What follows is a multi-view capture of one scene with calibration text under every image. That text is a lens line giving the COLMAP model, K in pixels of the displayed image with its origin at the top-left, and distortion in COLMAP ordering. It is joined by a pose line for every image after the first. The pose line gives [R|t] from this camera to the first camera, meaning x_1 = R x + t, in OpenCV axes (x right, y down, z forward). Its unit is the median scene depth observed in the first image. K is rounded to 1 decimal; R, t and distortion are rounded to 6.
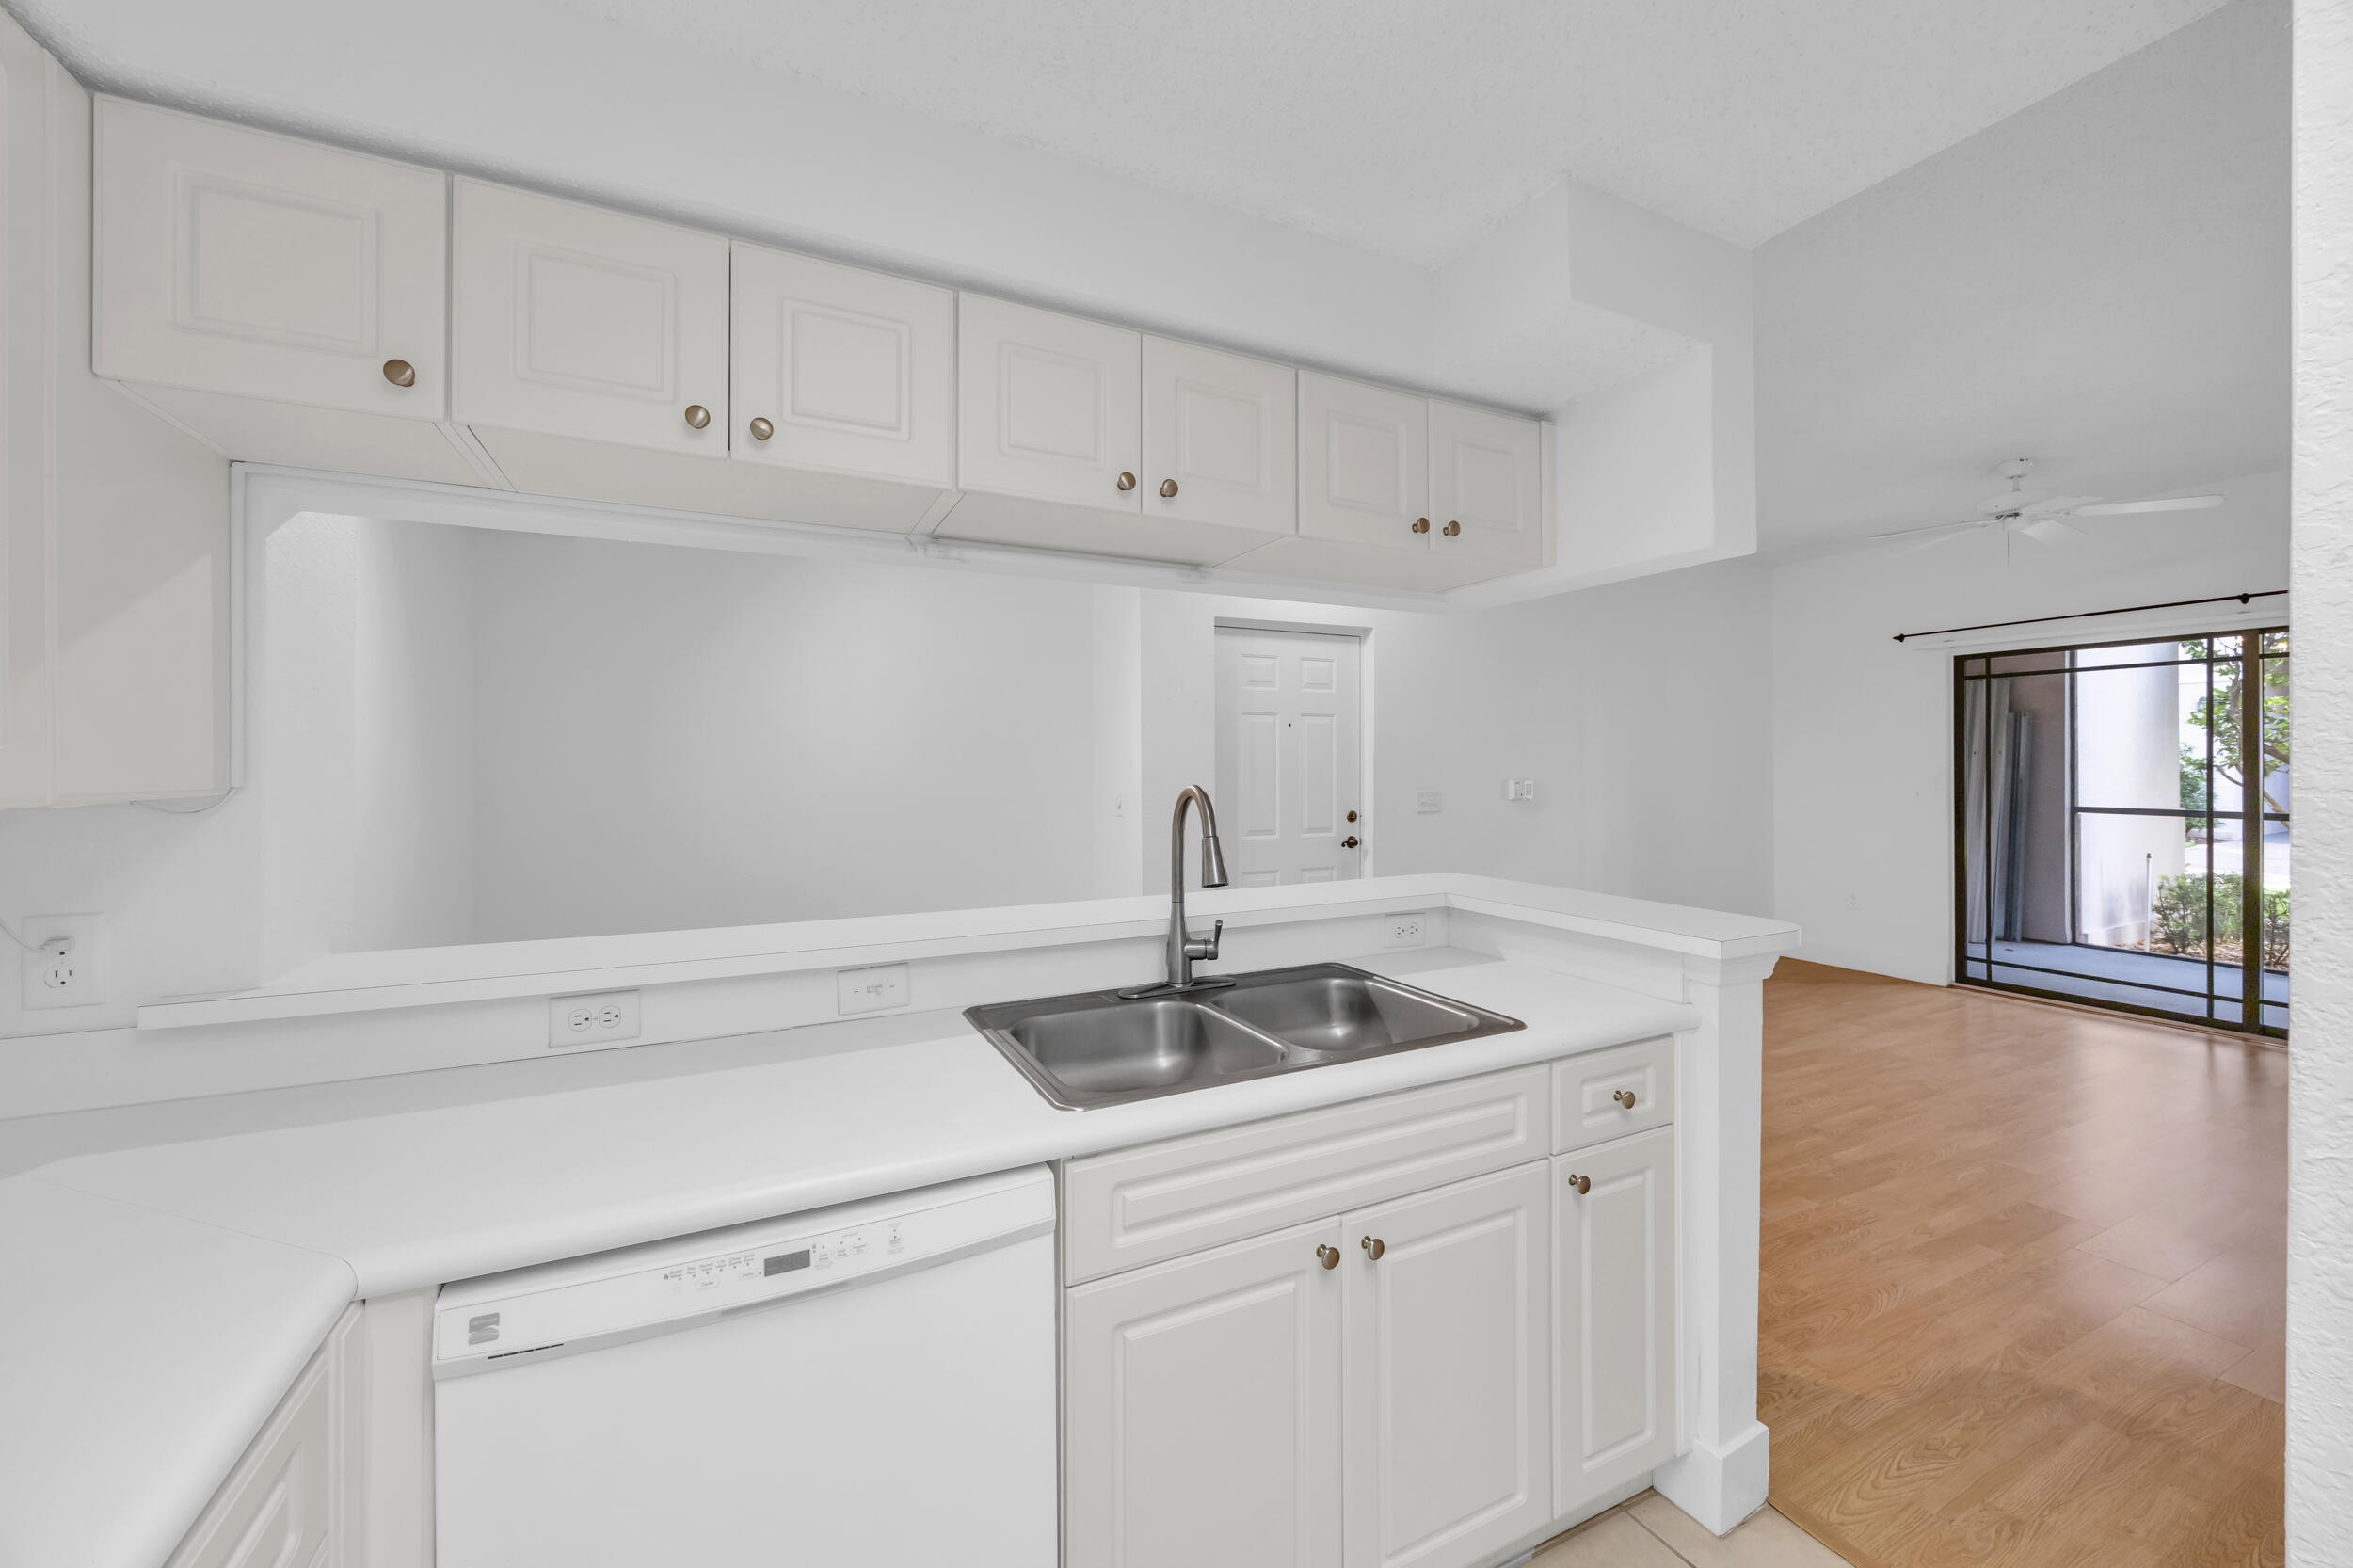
lens RADIAL K [[905.4, 0, 1174.8], [0, 905.4, 765.3], [0, 0, 1]] dist [0.000283, -0.001068]
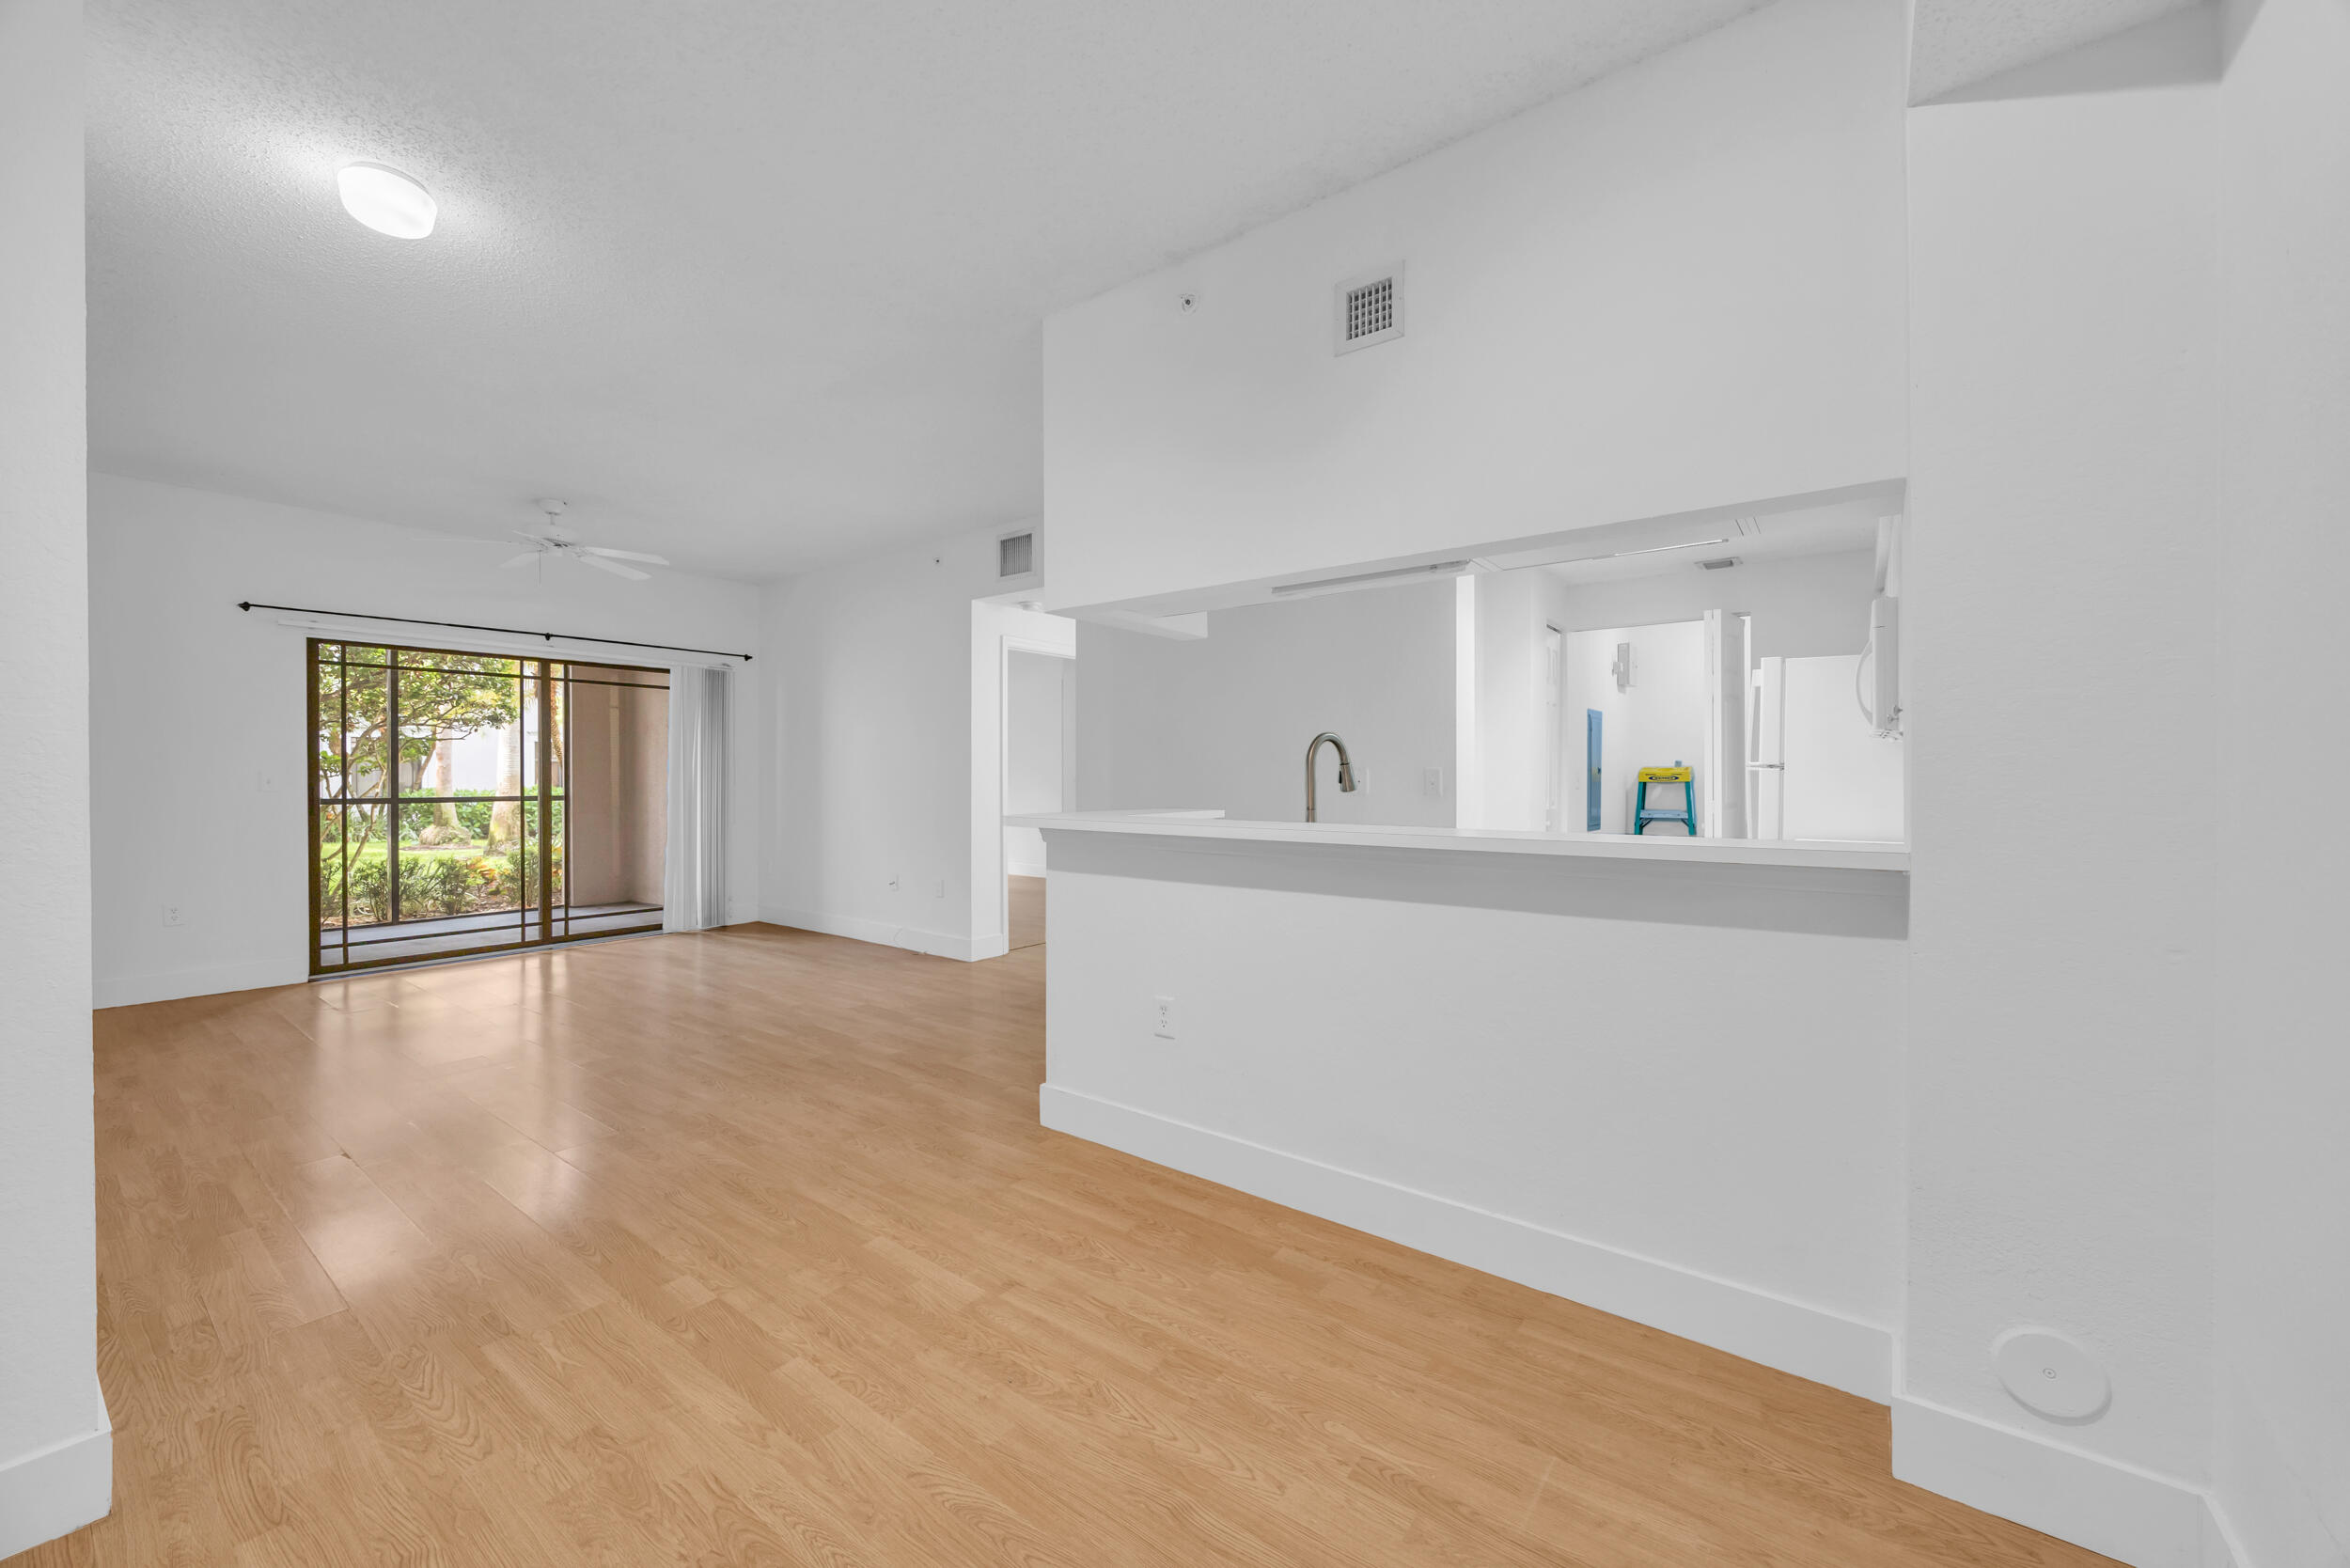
lens RADIAL K [[904.3, 0, 1174.9], [0, 904.3, 780.2], [0, 0, 1]] dist [0.000283, -0.001068]
pose [[-0.448355, -0.000408, 0.893856, -1.058615], [0.002804, 0.999994, 0.001863, 0.084243], [-0.893851, 0.003342, -0.448351, 1.585136]]
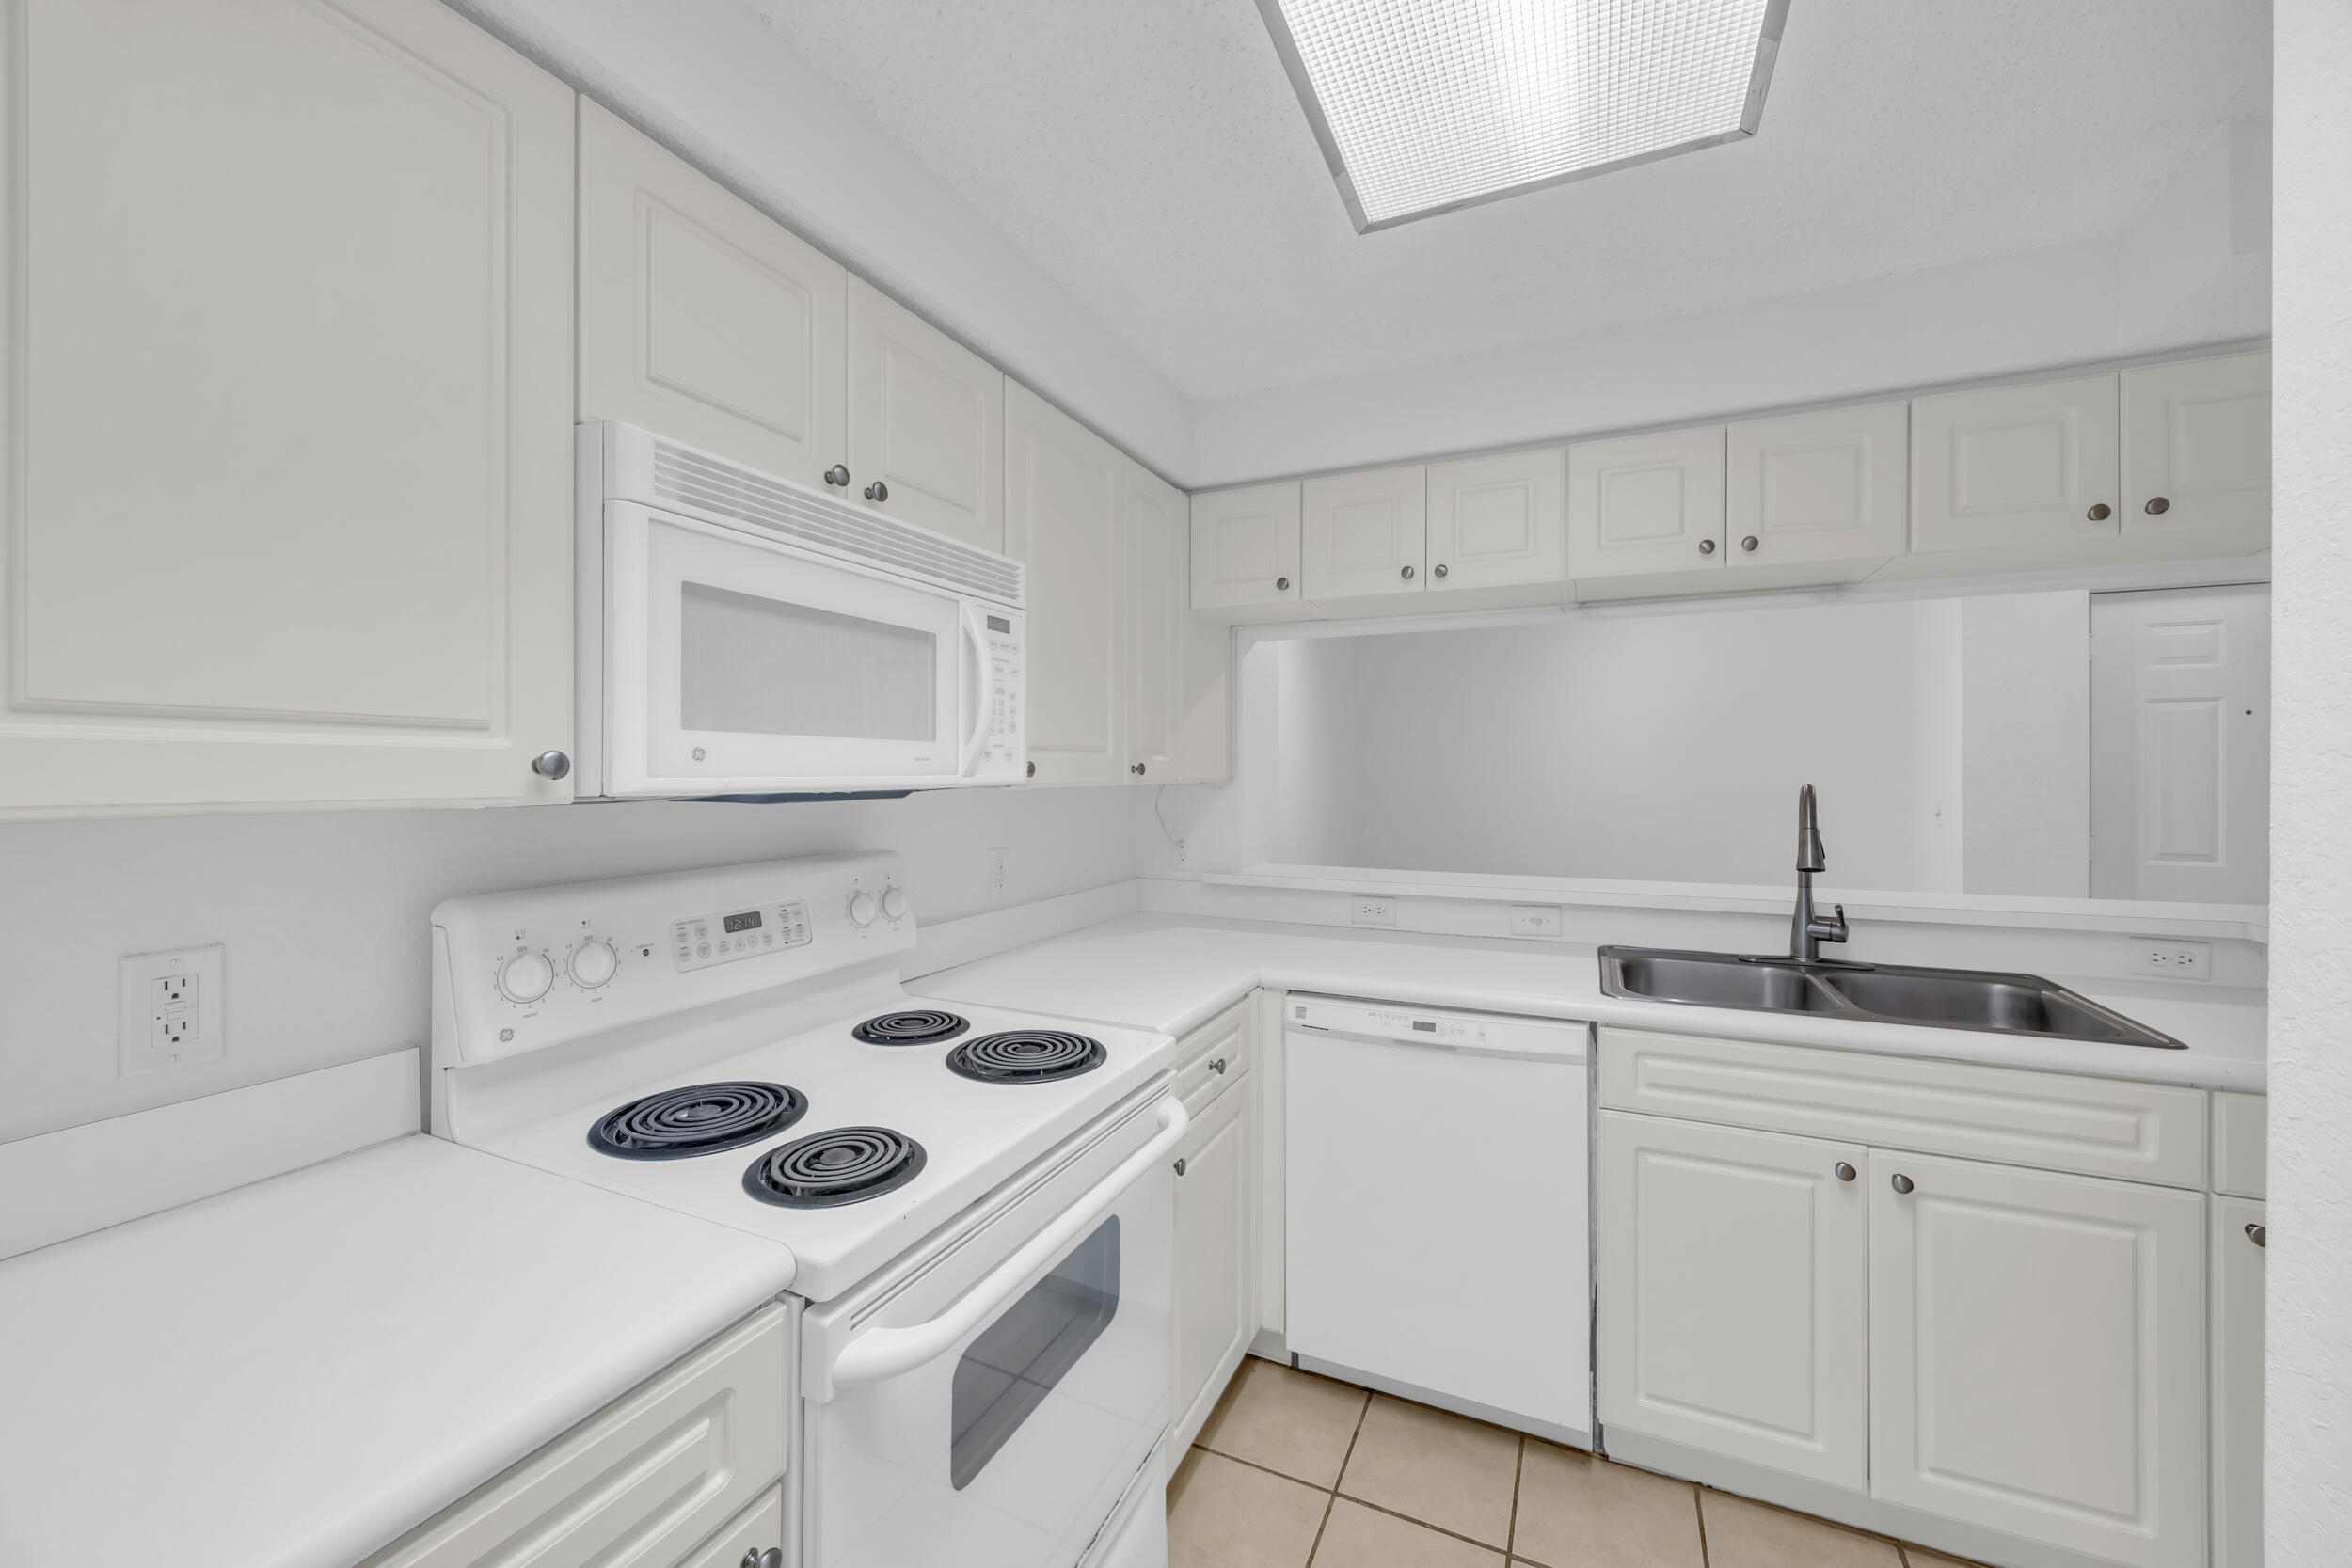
lens RADIAL K [[904.9, 0, 1177.9], [0, 904.9, 767.8], [0, 0, 1]] dist [0.000283, -0.001068]
pose [[0.631471, 0.000437, -0.775399, 0.325832], [-0.000981, 0.999999, -0.000235, 0.001670], [0.775399, 0.000908, 0.631471, -0.274964]]
